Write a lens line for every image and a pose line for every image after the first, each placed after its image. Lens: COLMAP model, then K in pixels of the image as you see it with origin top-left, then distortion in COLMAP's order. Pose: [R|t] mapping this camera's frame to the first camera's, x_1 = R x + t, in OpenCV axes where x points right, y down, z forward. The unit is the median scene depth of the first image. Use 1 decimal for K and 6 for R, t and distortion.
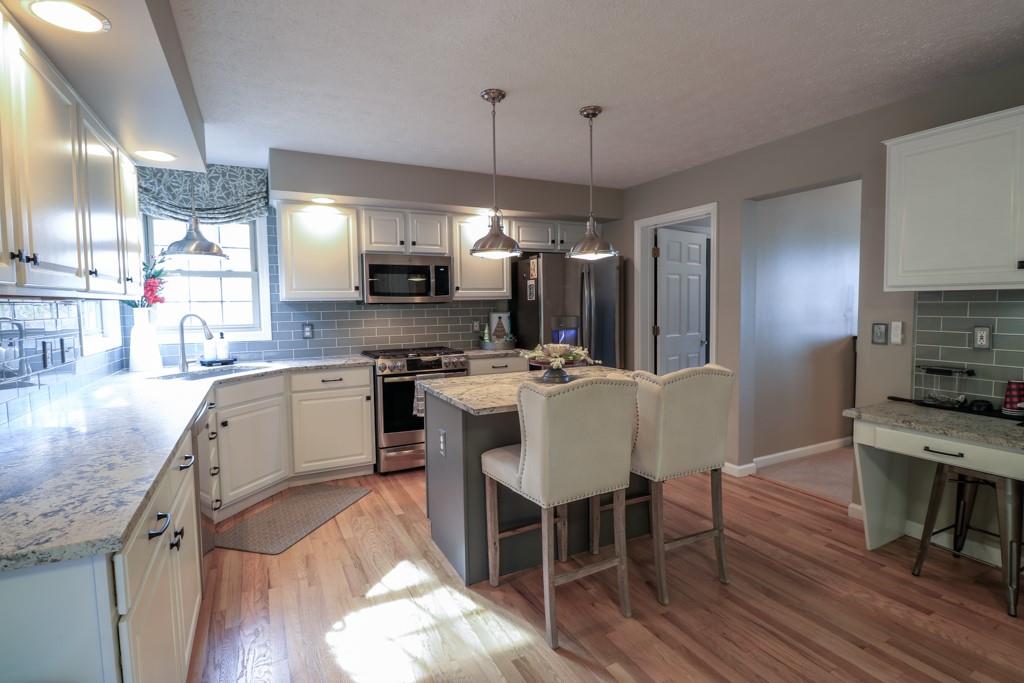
lens RADIAL K [[508.8, 0, 512.0], [0, 508.8, 341.5], [0, 0, 1]] dist [-0.000421, -0.000302]
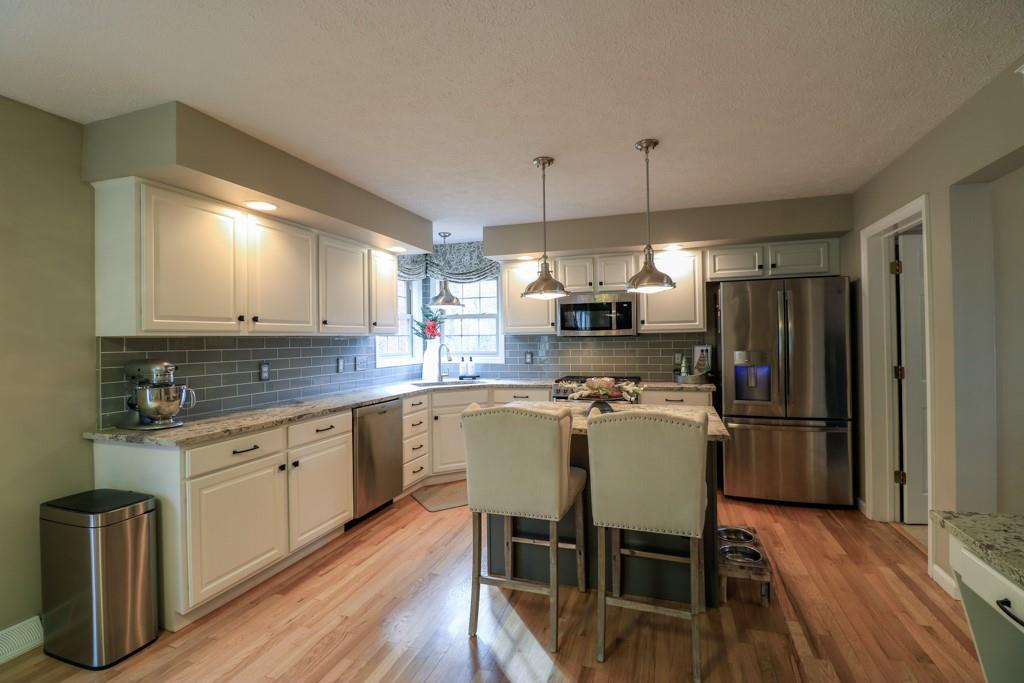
lens RADIAL K [[475.9, 0, 512.0], [0, 475.9, 341.5], [0, 0, 1]] dist [-0.021507, -0.001043]
pose [[0.692436, 0.008113, -0.721434, 0.461508], [-0.047157, 0.998308, -0.034034, -0.019839], [0.719937, 0.057587, 0.691647, 0.143241]]
